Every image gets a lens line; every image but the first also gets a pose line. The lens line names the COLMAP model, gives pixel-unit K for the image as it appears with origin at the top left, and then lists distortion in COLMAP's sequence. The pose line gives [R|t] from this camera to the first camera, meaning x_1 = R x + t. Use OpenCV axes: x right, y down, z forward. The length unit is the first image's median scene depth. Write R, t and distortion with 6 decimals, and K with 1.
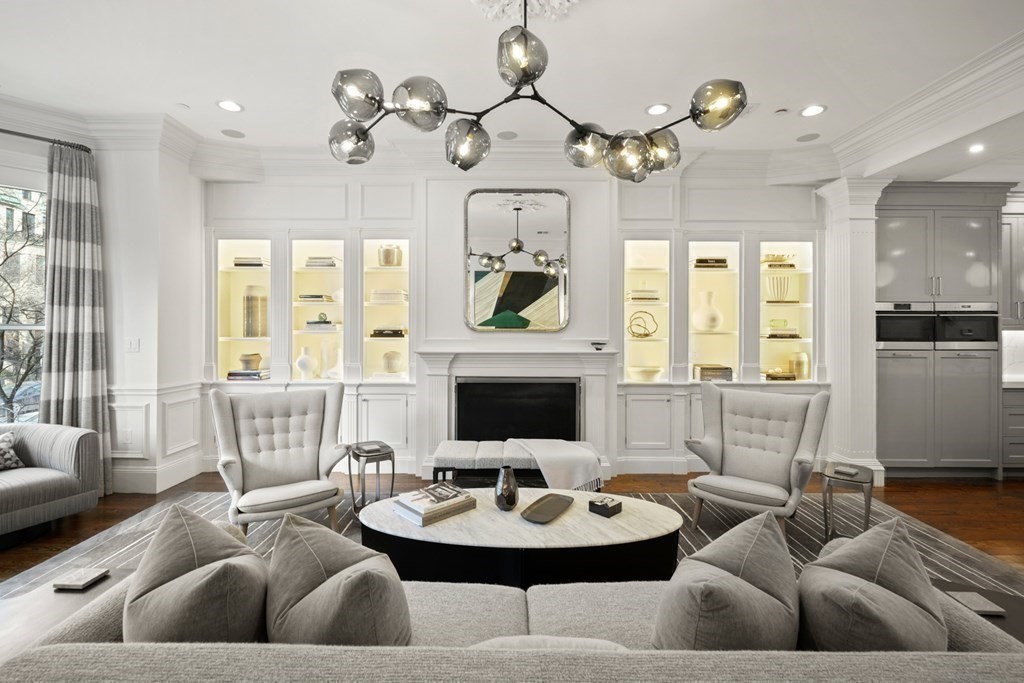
lens RADIAL K [[463.2, 0, 518.8], [0, 463.2, 325.3], [0, 0, 1]] dist [0.001416, -0.000984]
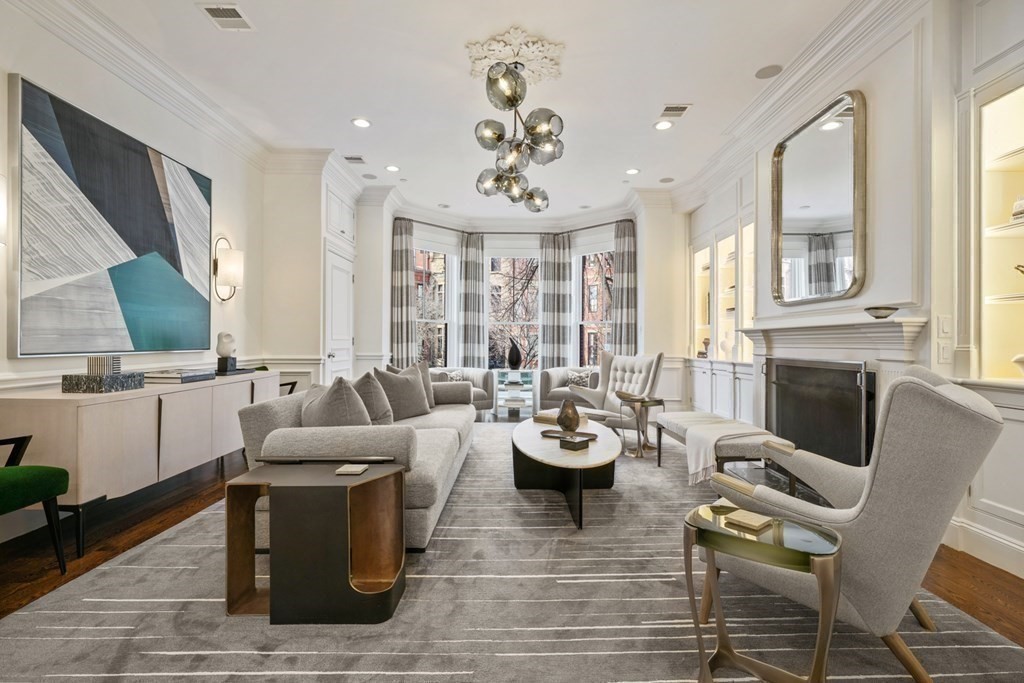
lens RADIAL K [[479.0, 0, 511.6], [0, 479.0, 344.2], [0, 0, 1]] dist [-0.001445, -0.000422]
pose [[-0.009329, -0.000931, -0.999956, 0.809087], [-0.003405, 0.999994, -0.000900, 0.088691], [0.999951, 0.003396, -0.009332, 0.505068]]
